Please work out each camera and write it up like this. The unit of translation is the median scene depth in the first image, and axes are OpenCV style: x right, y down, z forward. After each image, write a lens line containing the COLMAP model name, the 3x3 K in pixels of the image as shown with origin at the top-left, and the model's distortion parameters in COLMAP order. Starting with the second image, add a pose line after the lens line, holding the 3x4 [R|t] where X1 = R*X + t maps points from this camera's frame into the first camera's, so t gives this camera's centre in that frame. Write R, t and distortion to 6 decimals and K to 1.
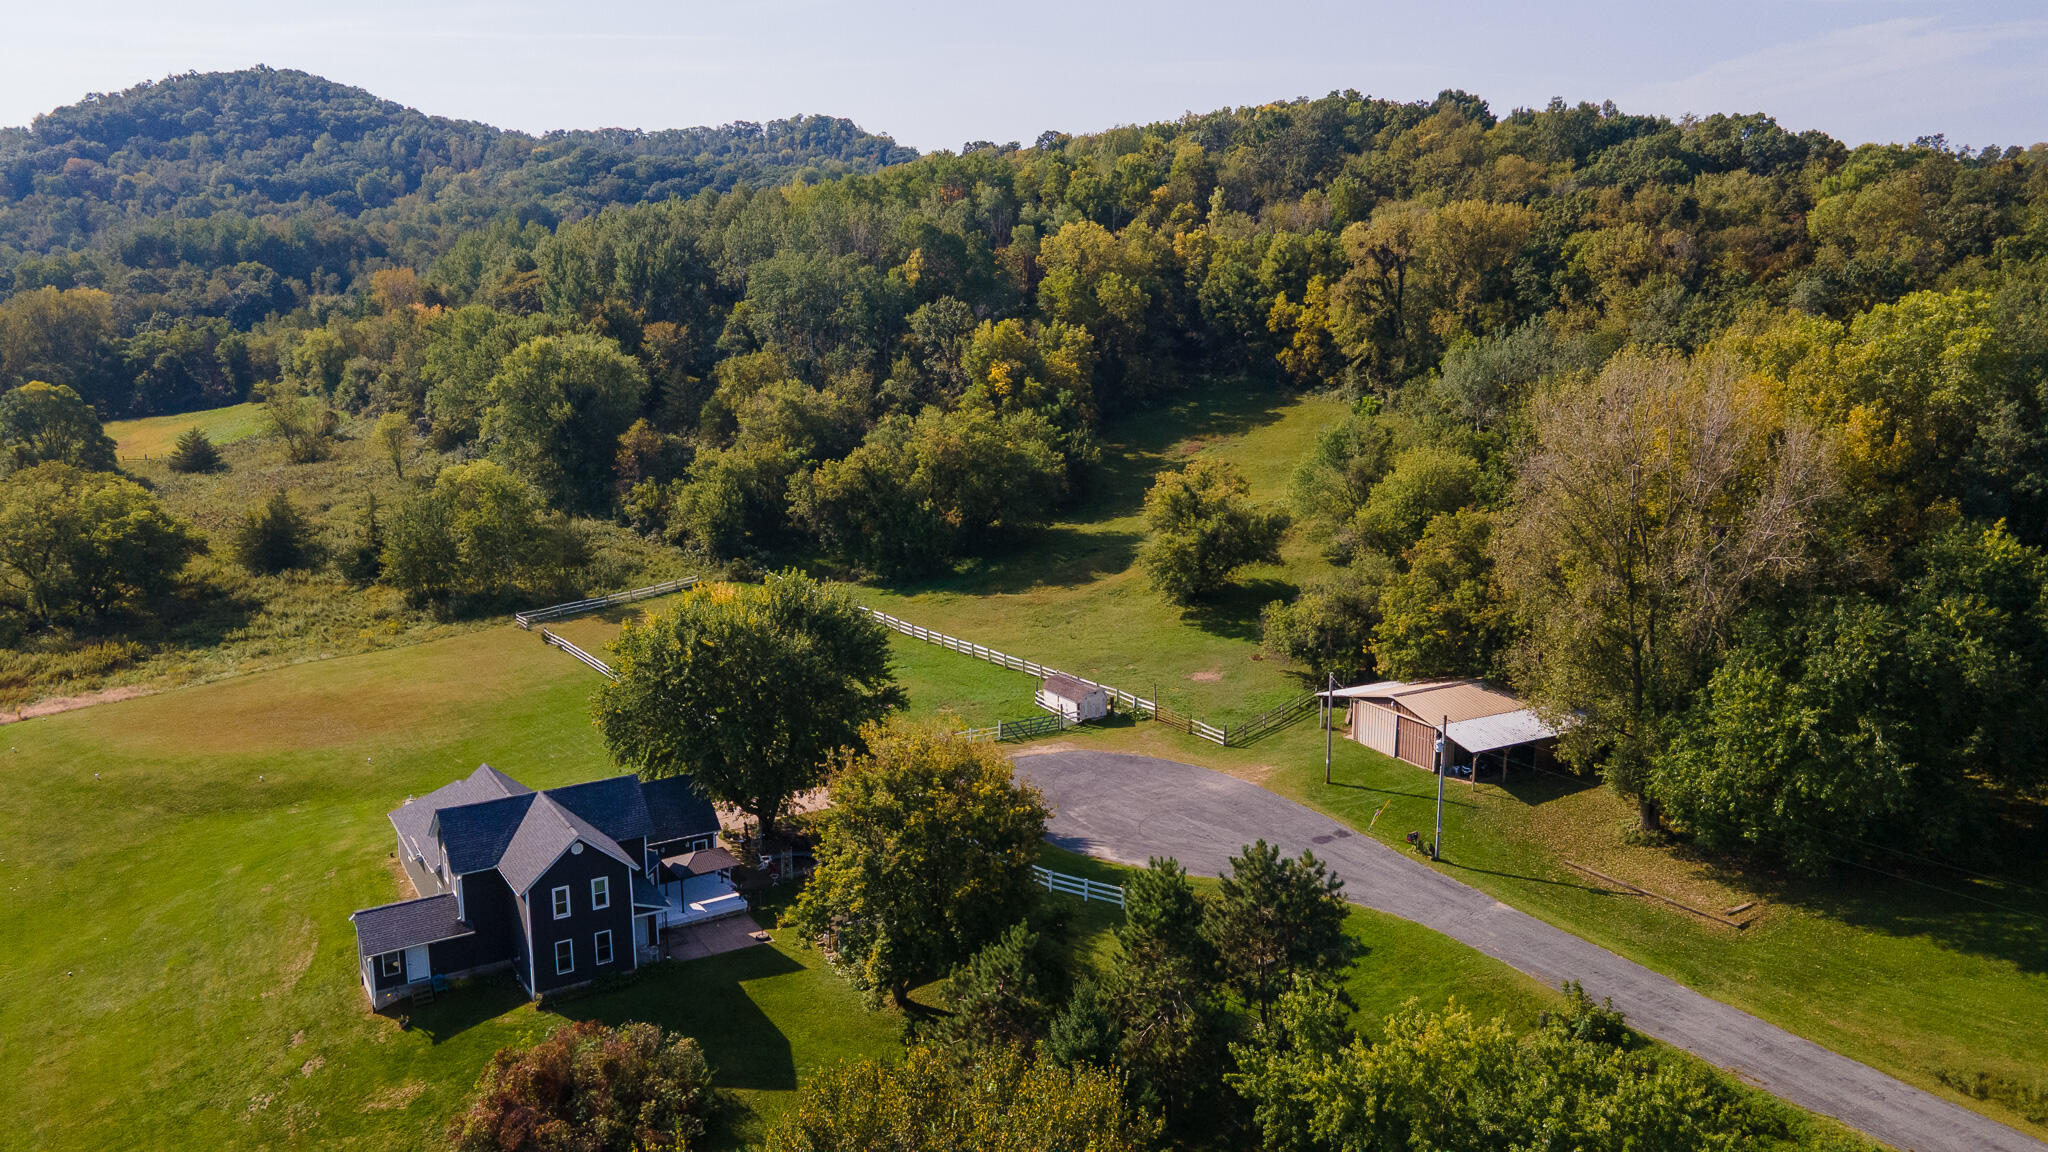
lens RADIAL K [[1495.5, 0, 1016.3], [0, 1495.5, 575.3], [0, 0, 1]] dist [0.022246, 0.036398]
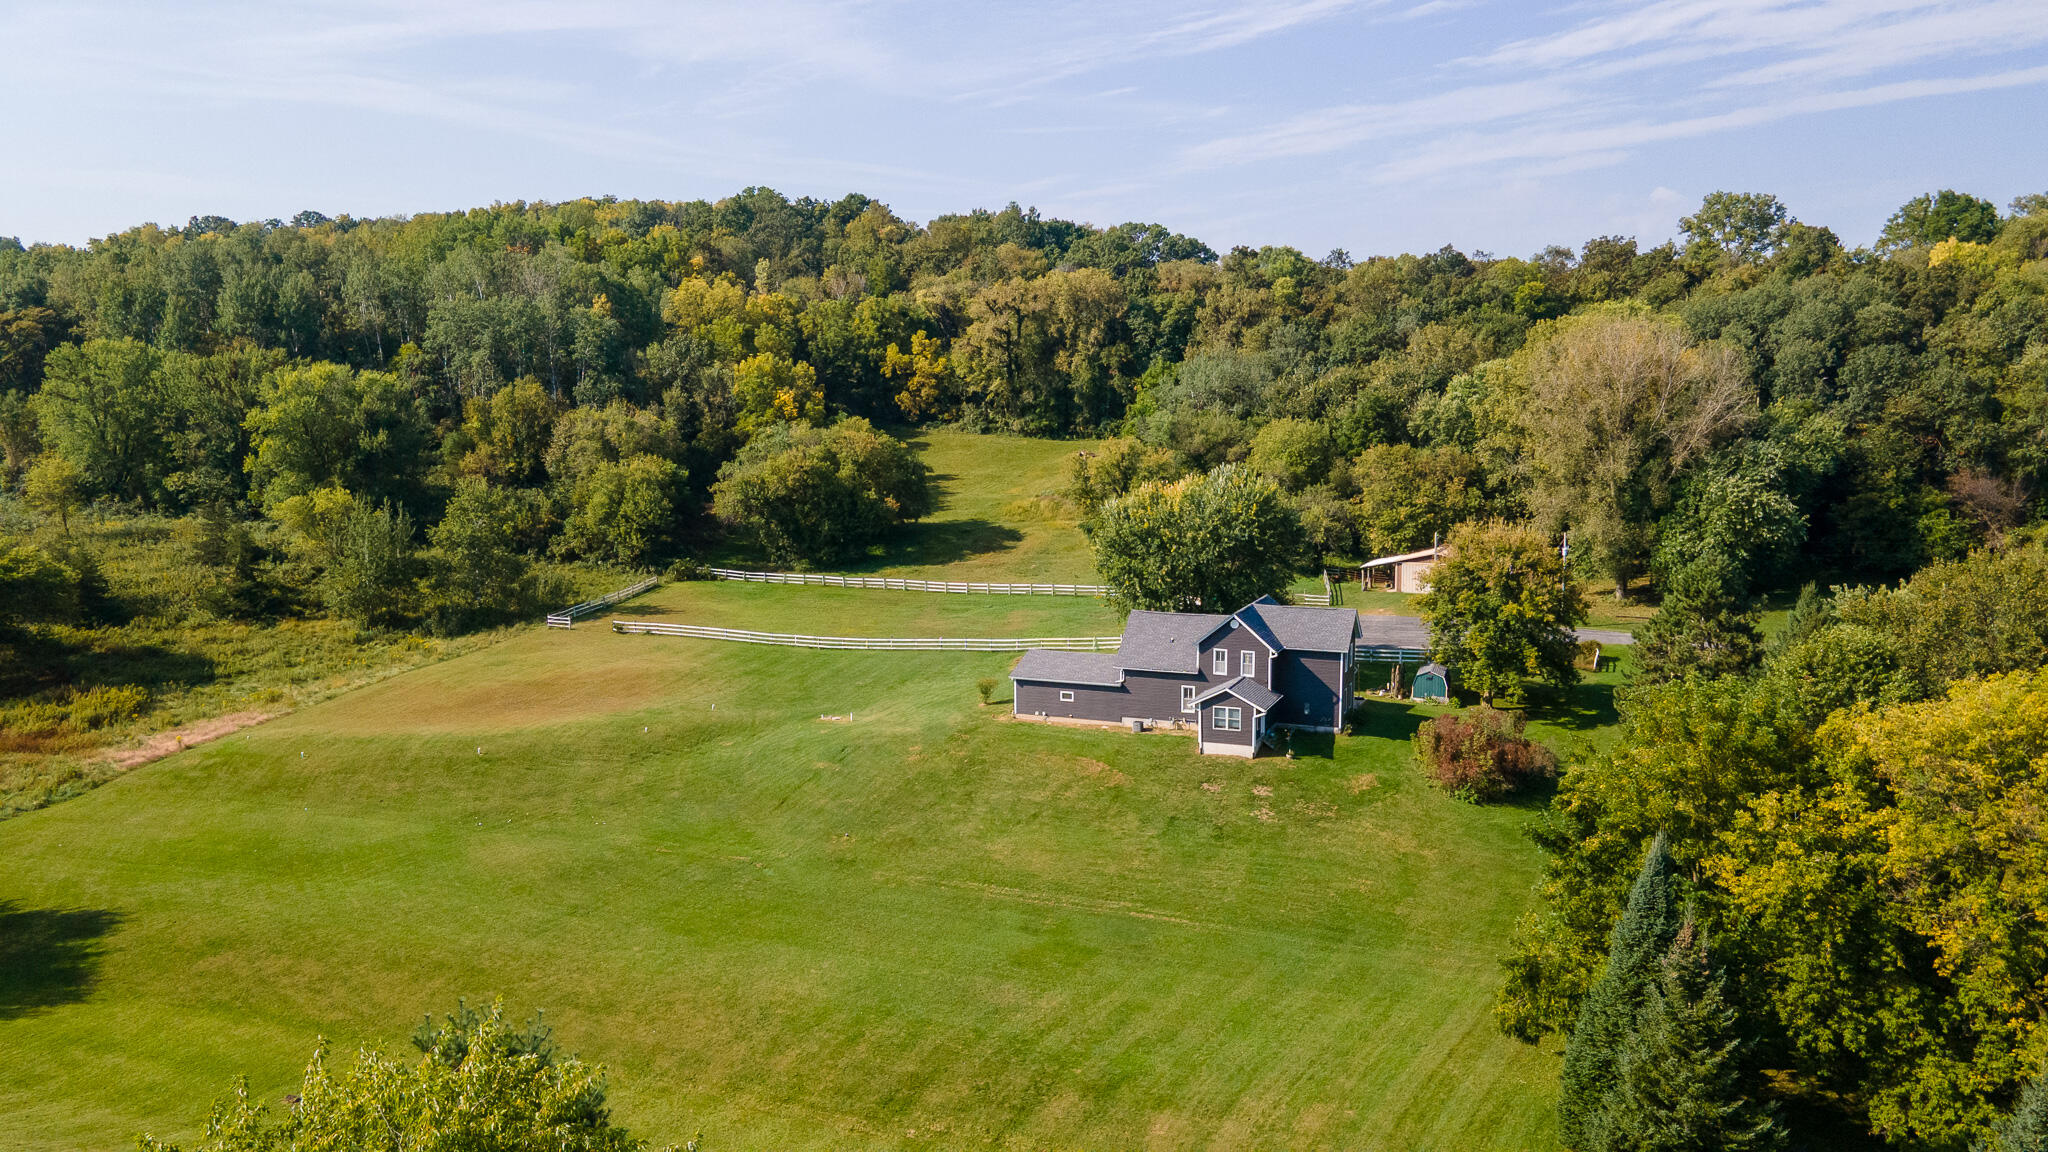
lens RADIAL K [[1495.5, 0, 1009.5], [0, 1495.5, 577.0], [0, 0, 1]] dist [0.022246, 0.036398]
pose [[0.810718, -0.073538, 0.580800, -0.552521], [0.119484, 0.991982, -0.041183, 0.064768], [-0.573114, 0.102785, 0.813004, 0.011007]]
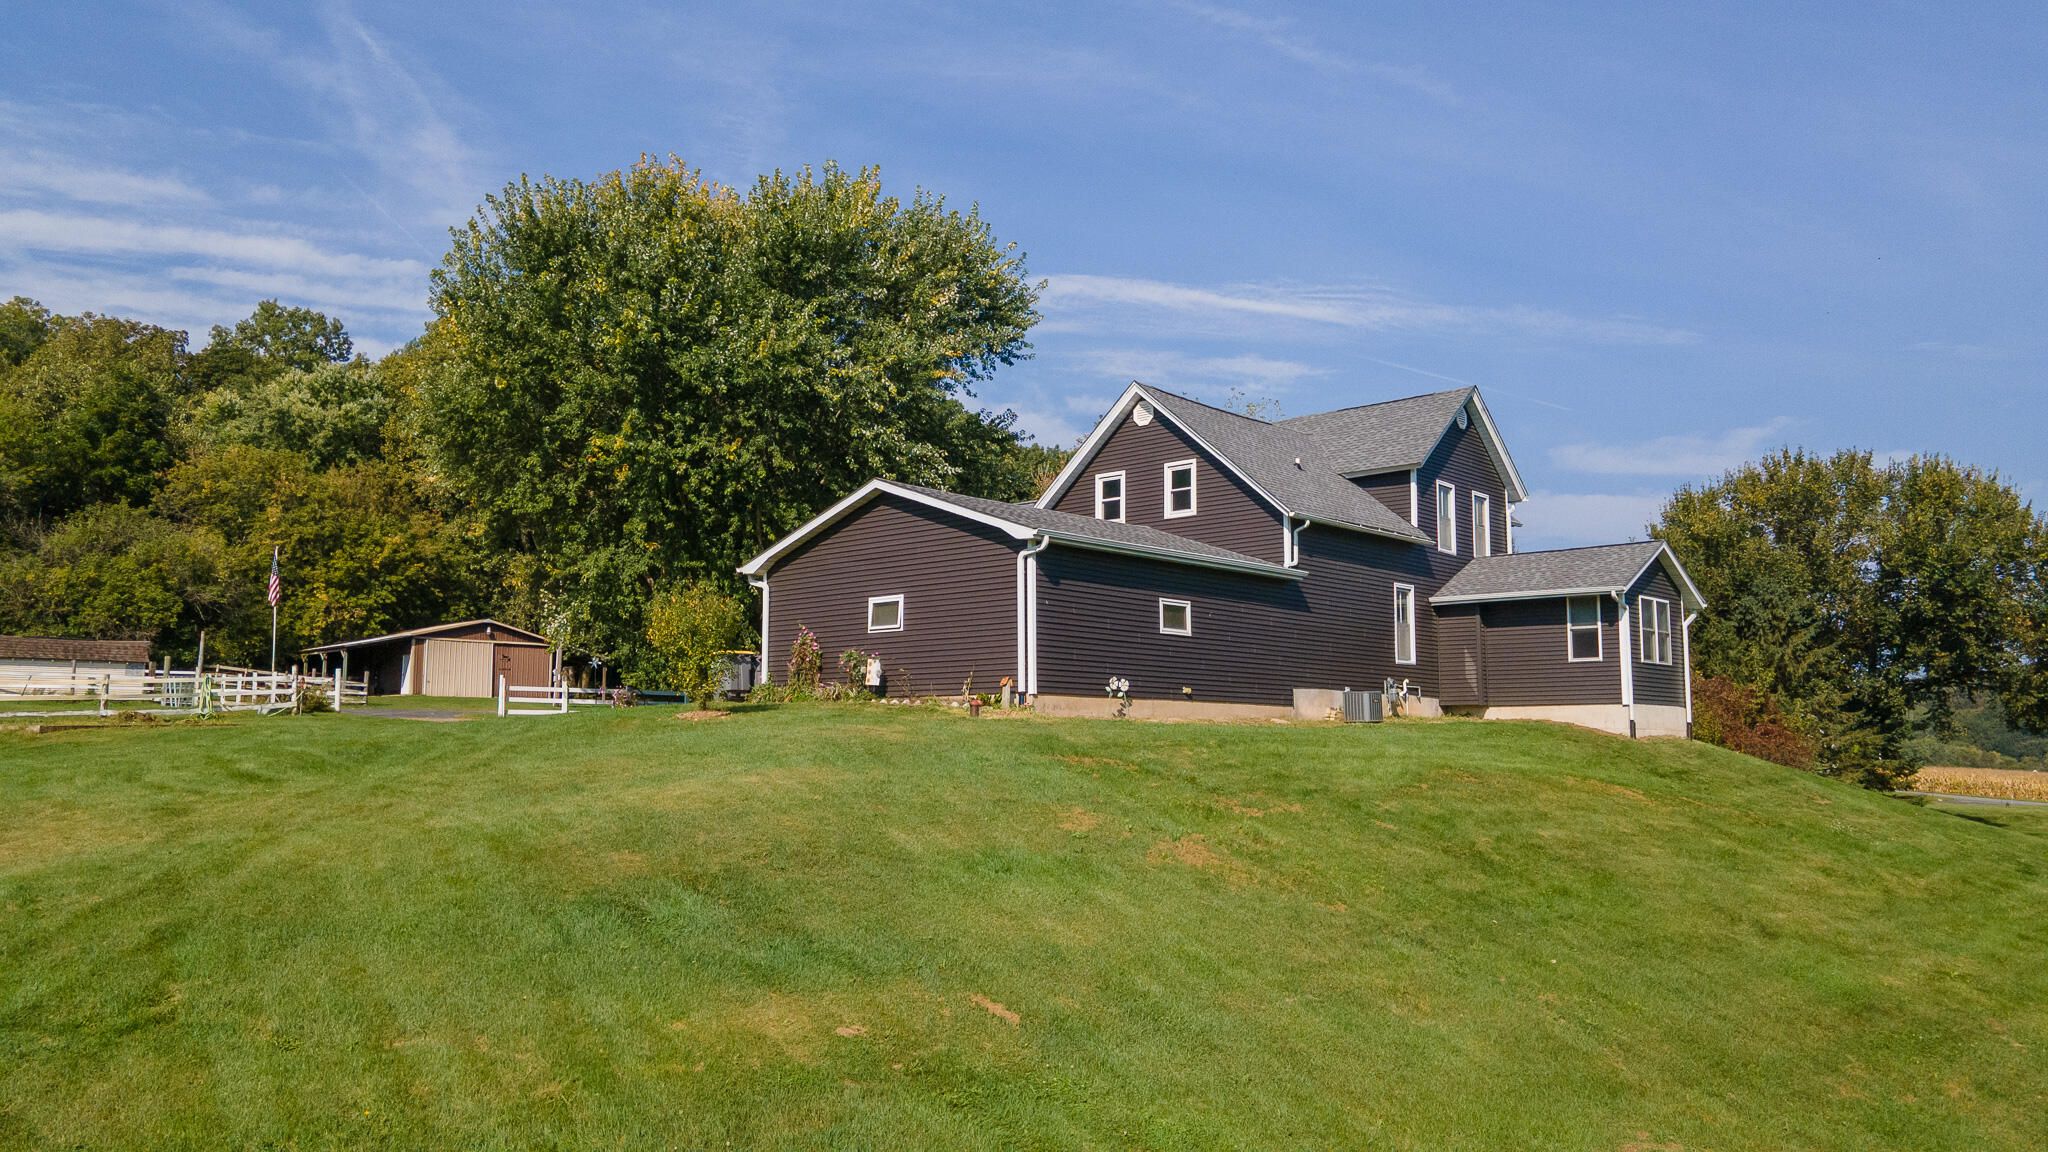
lens RADIAL K [[1495.5, 0, 1013.9], [0, 1495.5, 573.8], [0, 0, 1]] dist [0.022246, 0.036398]
pose [[-0.269003, 0.118187, 0.955860, -0.341504], [0.191629, 0.979168, -0.067140, 0.092610], [-0.943883, 0.165109, -0.286048, 0.542428]]
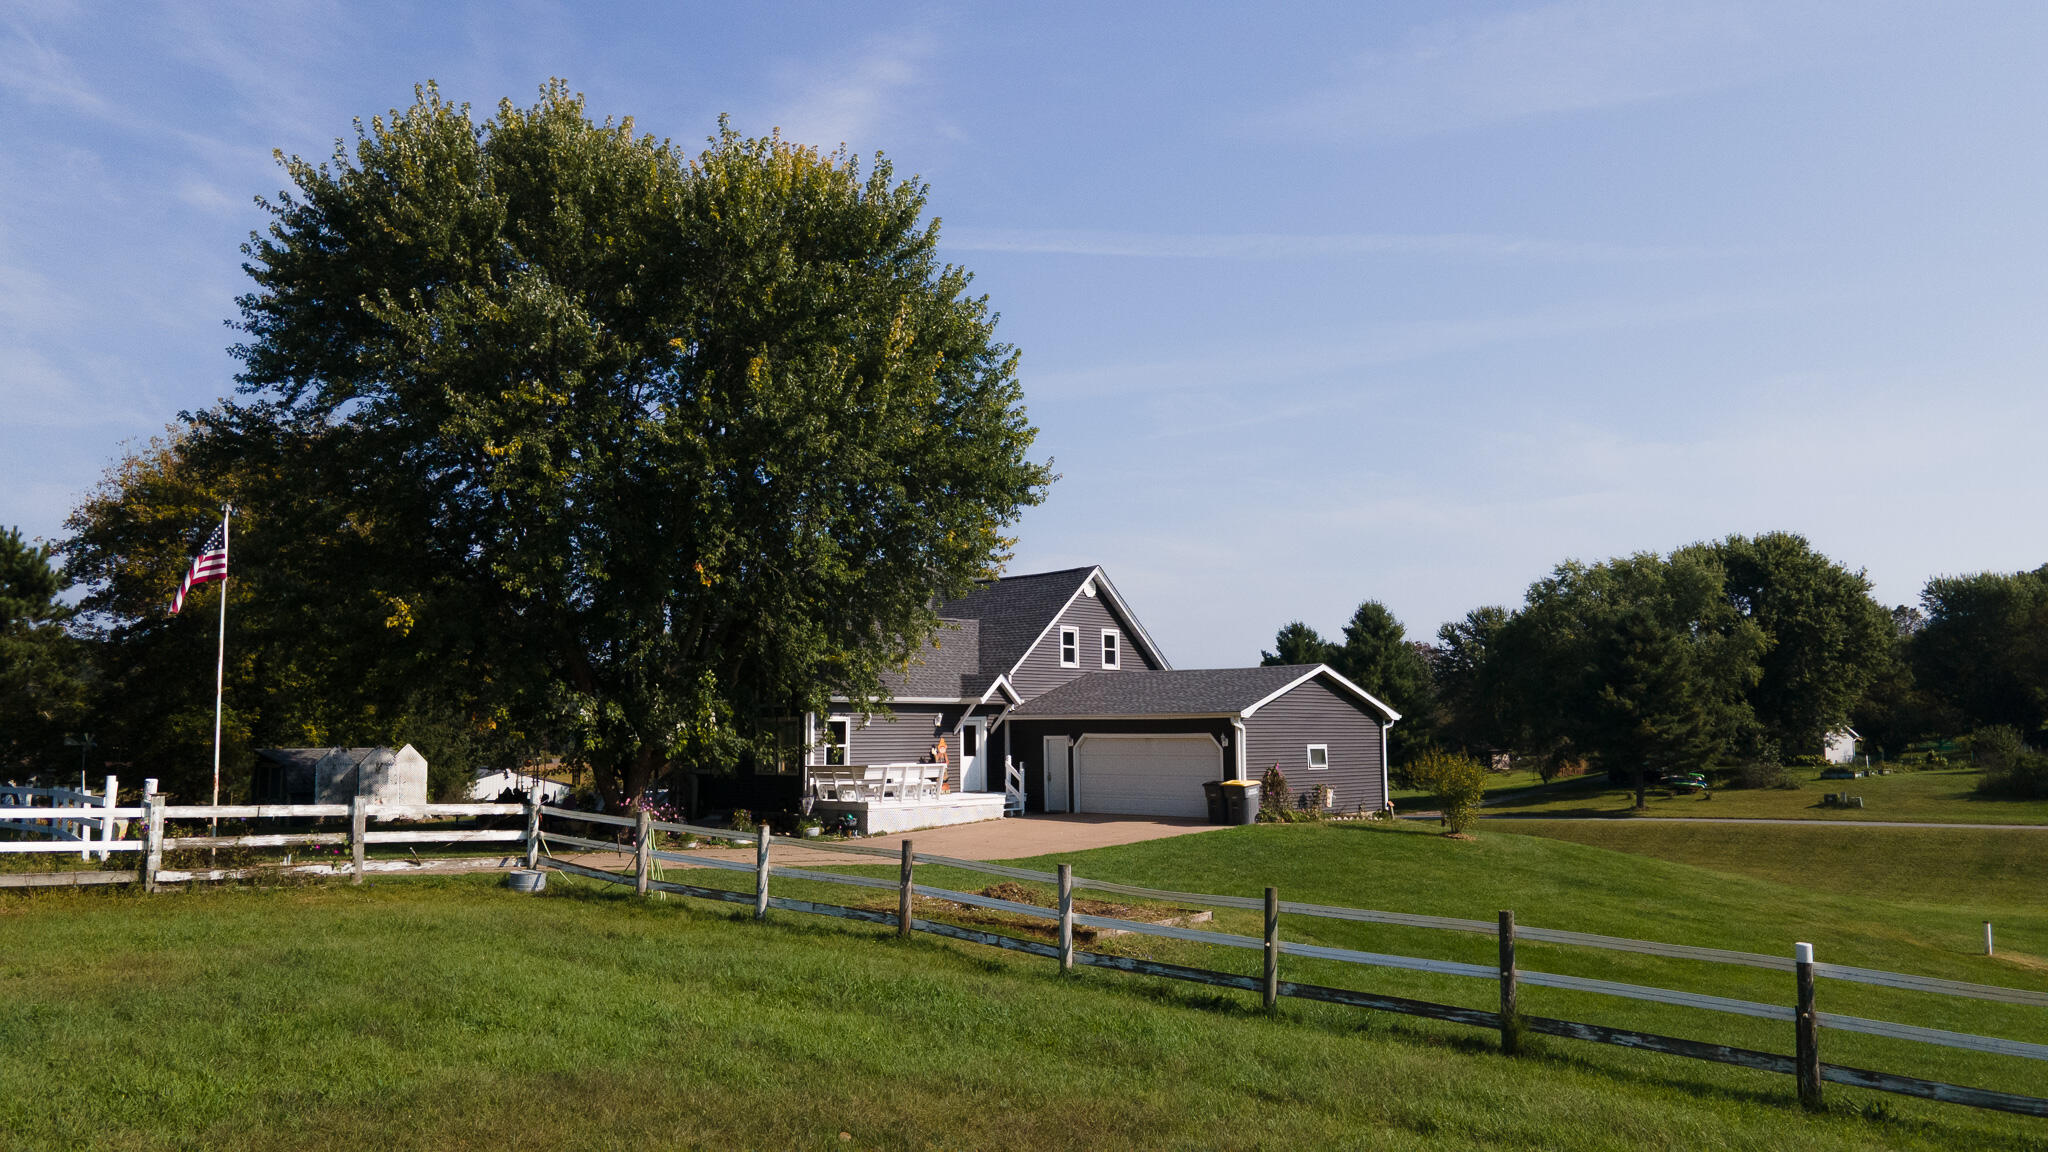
lens RADIAL K [[1495.5, 0, 1016.8], [0, 1495.5, 579.5], [0, 0, 1]] dist [0.022246, 0.036398]
pose [[-0.962264, -0.020032, -0.271381, -0.083307], [-0.046340, 0.994783, 0.090884, 0.038690], [0.268145, 0.100030, -0.958171, 0.712604]]
